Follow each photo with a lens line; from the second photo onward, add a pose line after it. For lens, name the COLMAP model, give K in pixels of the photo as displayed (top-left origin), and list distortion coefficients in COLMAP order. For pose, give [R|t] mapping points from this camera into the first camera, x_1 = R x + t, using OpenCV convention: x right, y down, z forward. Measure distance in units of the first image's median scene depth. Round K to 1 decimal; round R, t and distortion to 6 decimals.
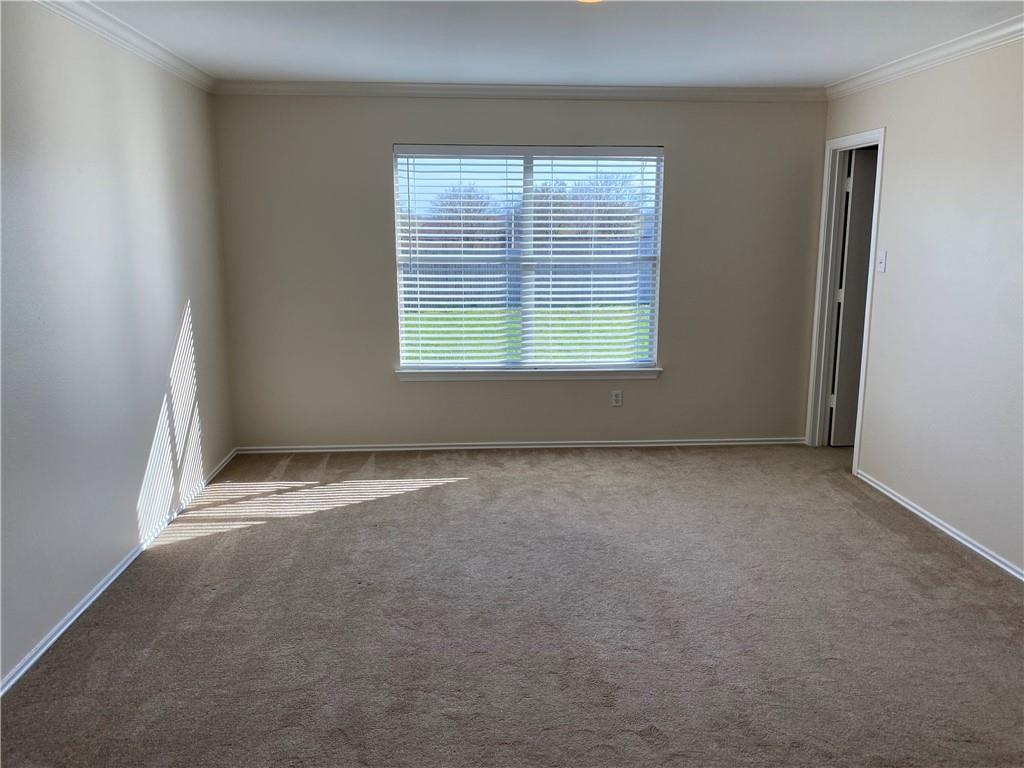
lens RADIAL K [[773.6, 0, 505.3], [0, 773.6, 386.7], [0, 0, 1]] dist [0.048526, -0.037637]
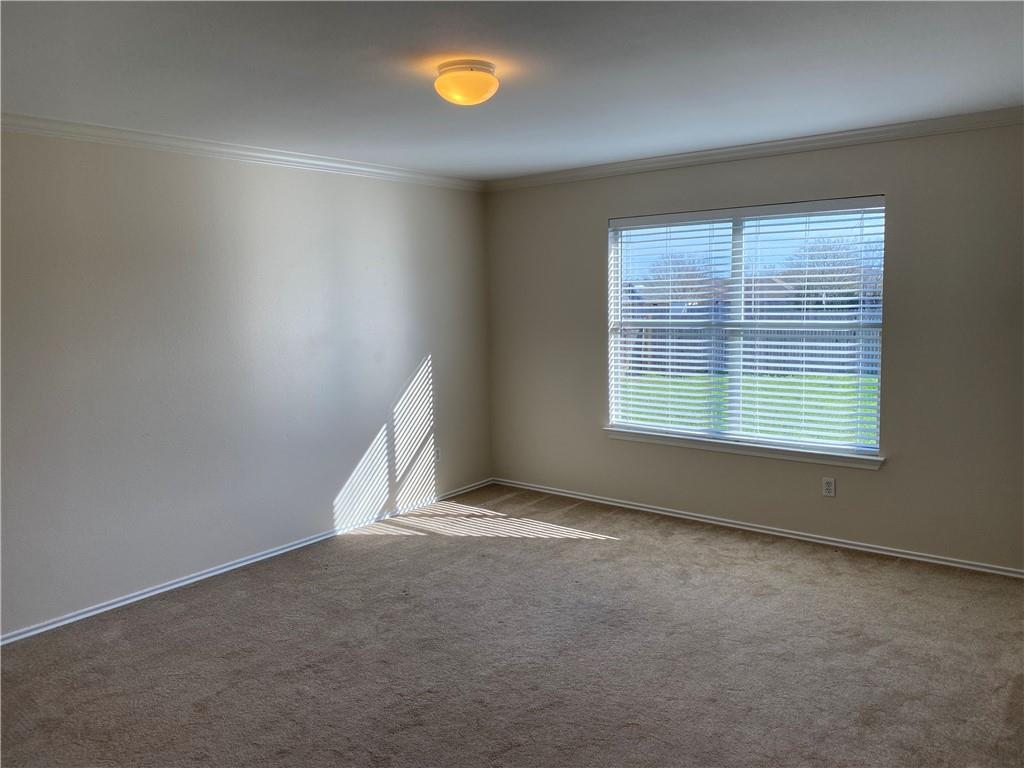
lens RADIAL K [[773.6, 0, 504.1], [0, 773.6, 379.0], [0, 0, 1]] dist [0.048526, -0.037637]
pose [[0.742384, 0.059916, -0.667290, 0.488477], [-0.118143, 0.992093, -0.042358, -0.026758], [0.659476, 0.110281, 0.743592, 0.124127]]
